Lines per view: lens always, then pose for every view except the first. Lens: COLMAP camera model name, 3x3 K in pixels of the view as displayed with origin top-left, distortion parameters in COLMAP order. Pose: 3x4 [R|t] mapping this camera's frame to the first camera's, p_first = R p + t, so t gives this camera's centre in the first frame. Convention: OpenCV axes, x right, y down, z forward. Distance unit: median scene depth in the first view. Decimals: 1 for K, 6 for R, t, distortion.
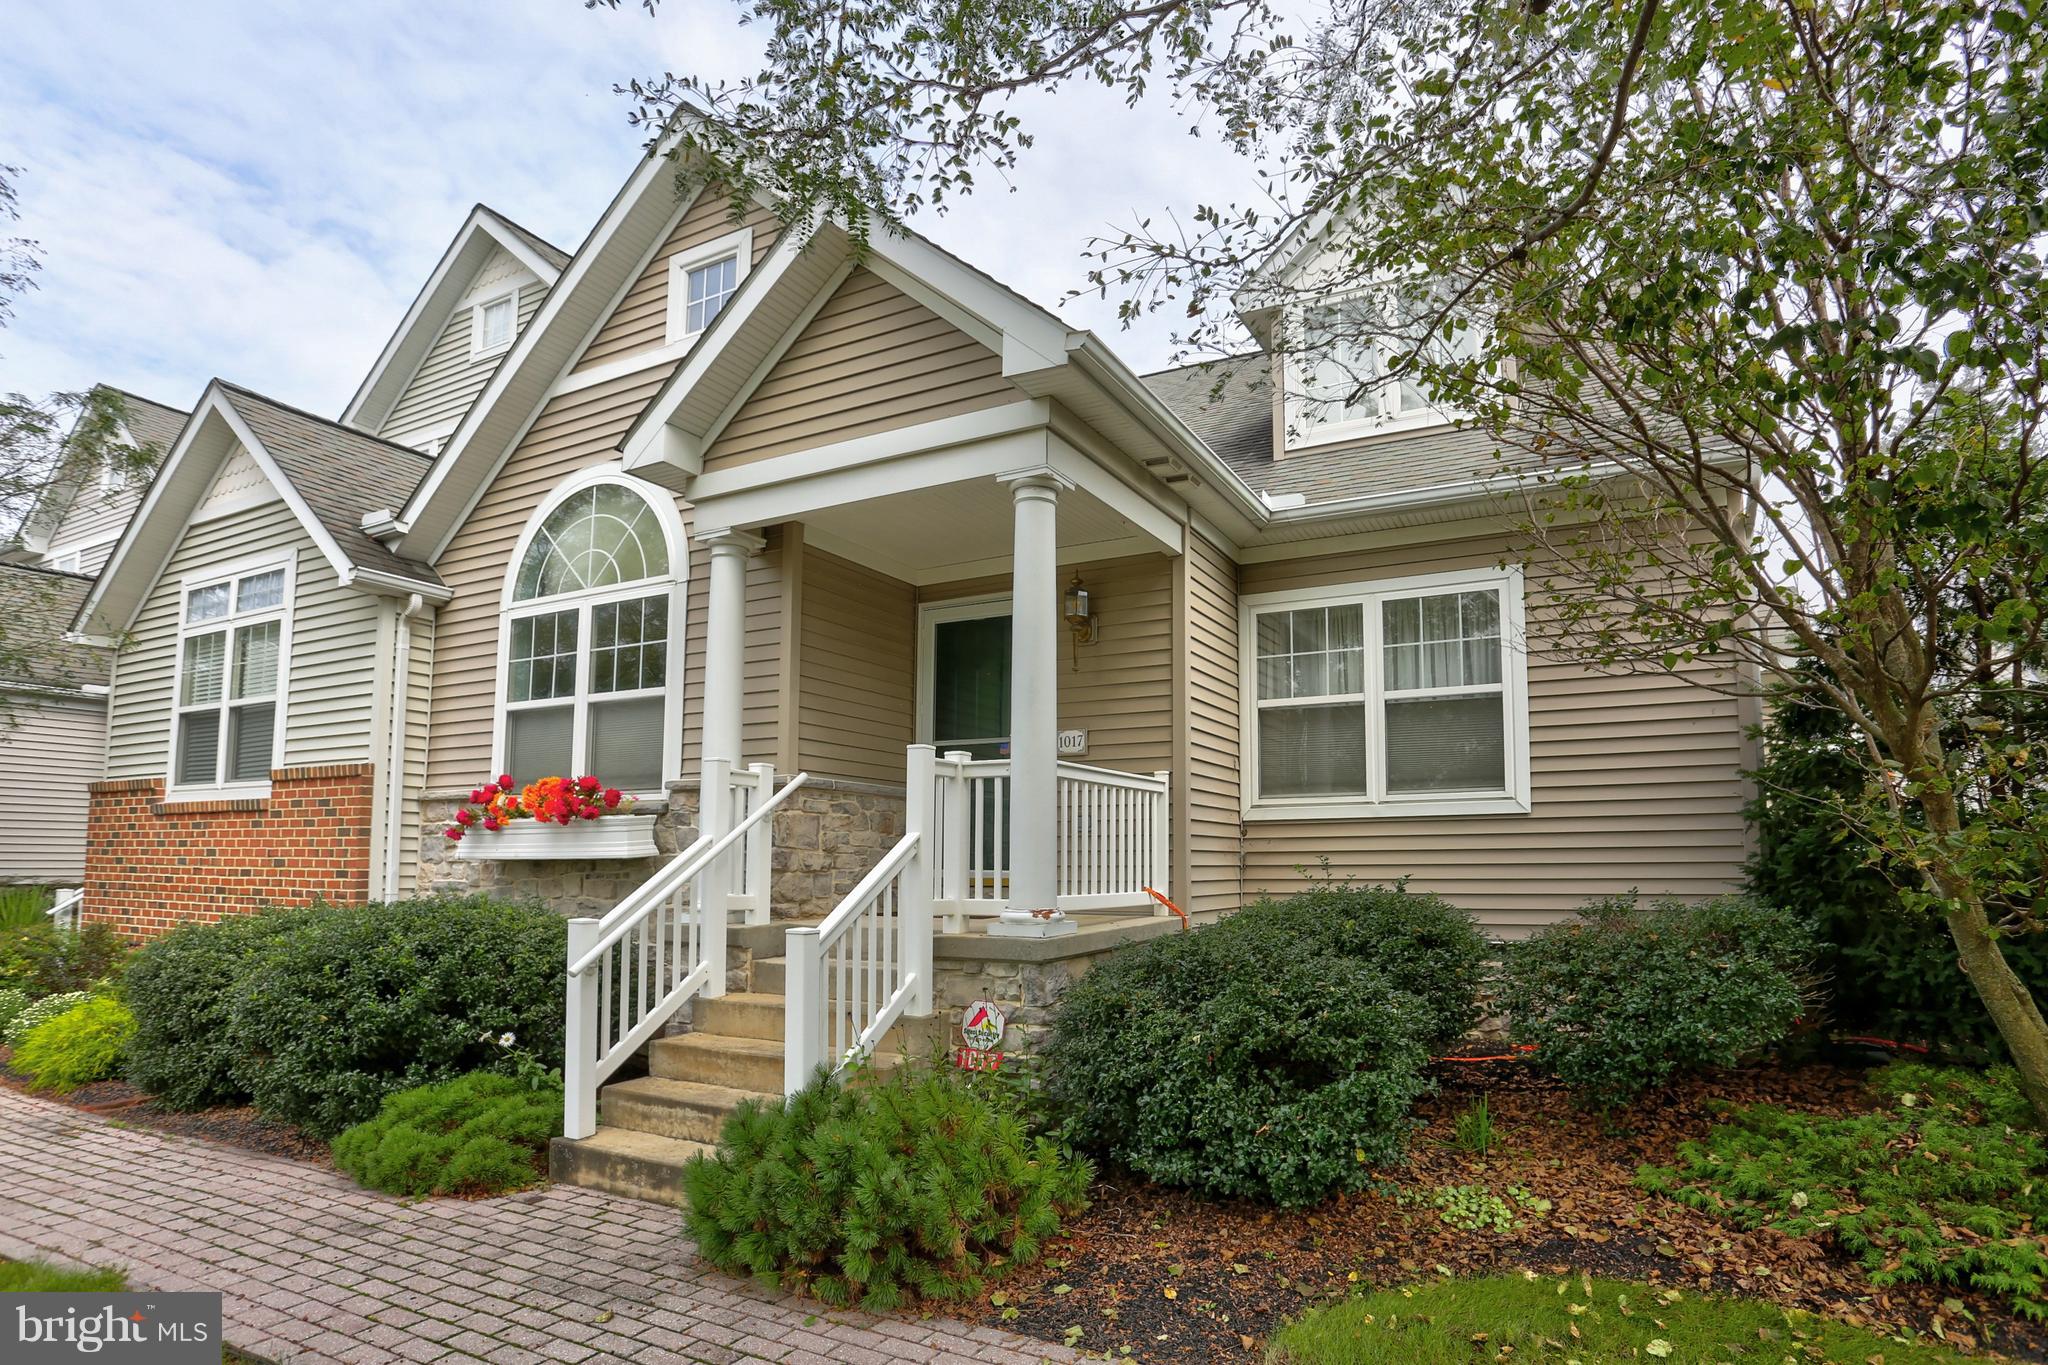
lens RADIAL K [[970.6, 0, 1024.0], [0, 970.6, 682.5], [0, 0, 1]] dist [-0.052586, 0.018239]
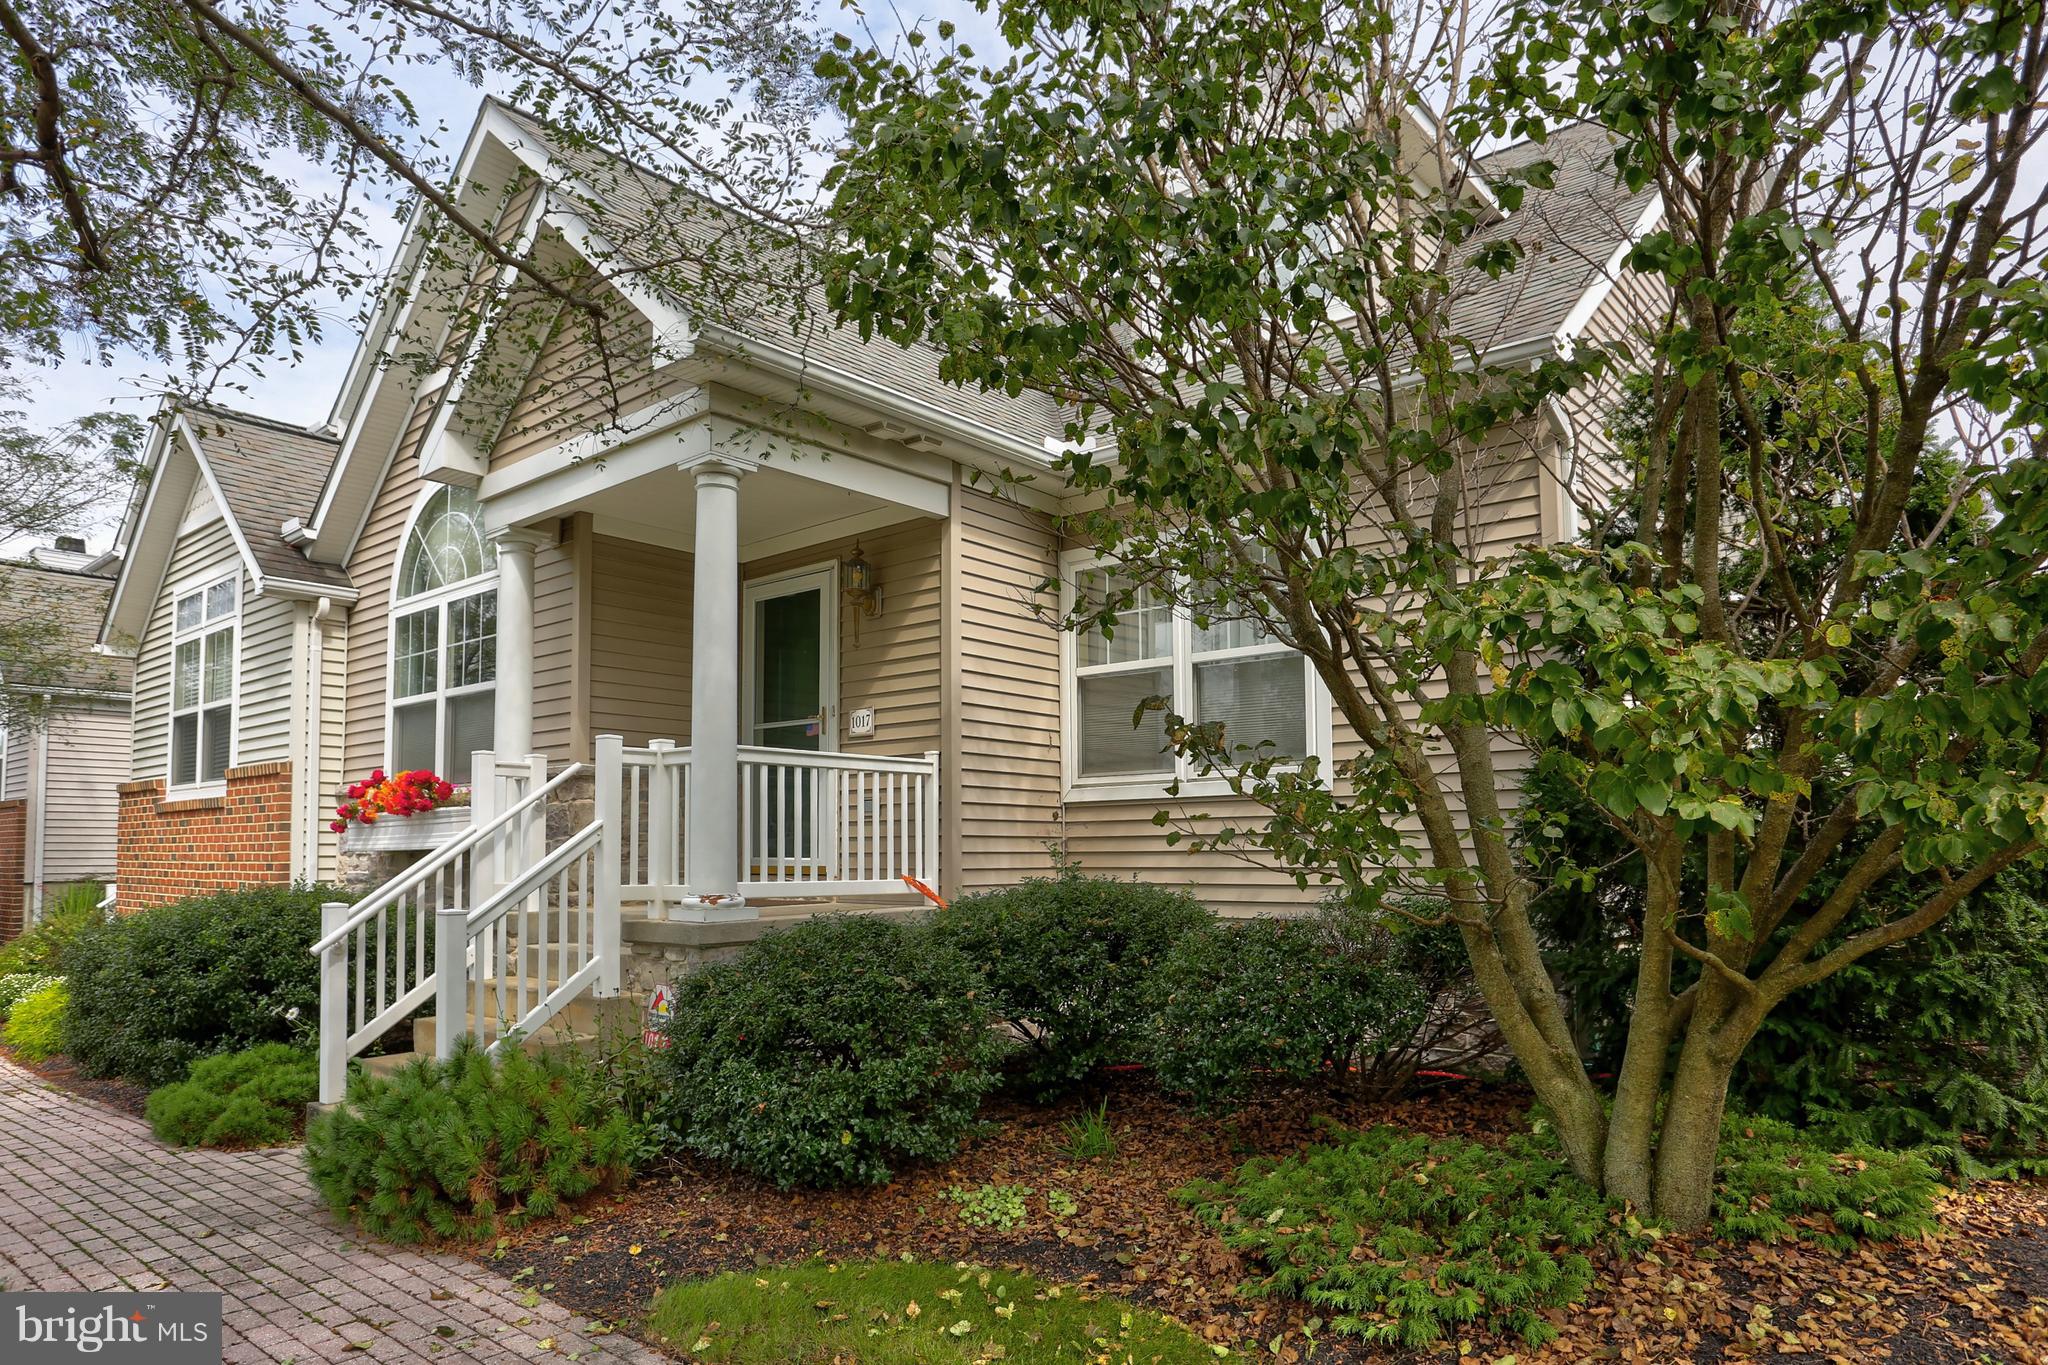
lens RADIAL K [[1203.4, 0, 1026.8], [0, 1203.4, 656.3], [0, 0, 1]] dist [-0.005244, 0.004588]
pose [[0.968332, -0.043815, -0.245791, 0.554724], [0.049187, 0.998665, 0.015758, -0.015363], [0.244772, -0.027349, 0.969195, -0.110225]]
